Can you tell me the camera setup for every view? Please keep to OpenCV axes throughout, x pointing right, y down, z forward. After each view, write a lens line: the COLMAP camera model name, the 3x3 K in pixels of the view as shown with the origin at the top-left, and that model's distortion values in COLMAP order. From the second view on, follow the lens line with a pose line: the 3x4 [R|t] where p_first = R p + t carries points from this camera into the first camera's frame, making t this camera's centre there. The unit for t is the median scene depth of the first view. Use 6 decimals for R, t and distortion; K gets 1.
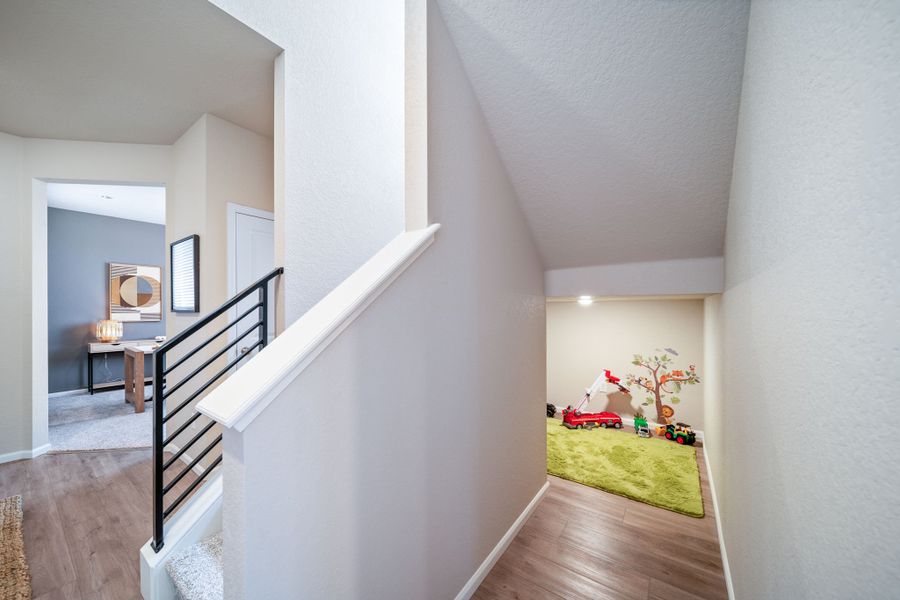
lens RADIAL K [[323.0, 0, 450.1], [0, 323.0, 306.5], [0, 0, 1]] dist [-0.012285, -0.000102]
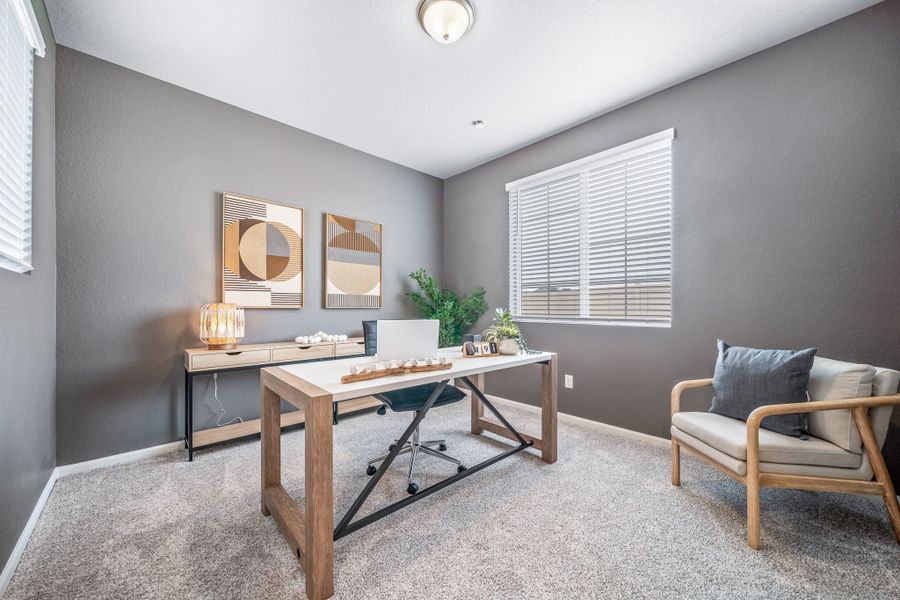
lens RADIAL K [[323.0, 0, 449.9], [0, 323.0, 302.4], [0, 0, 1]] dist [-0.012285, -0.000102]
pose [[0.985013, -0.001392, -0.172477, -0.621322], [0.000430, 0.999984, -0.005616, 0.042656], [0.172482, 0.005458, 0.984998, 0.556779]]
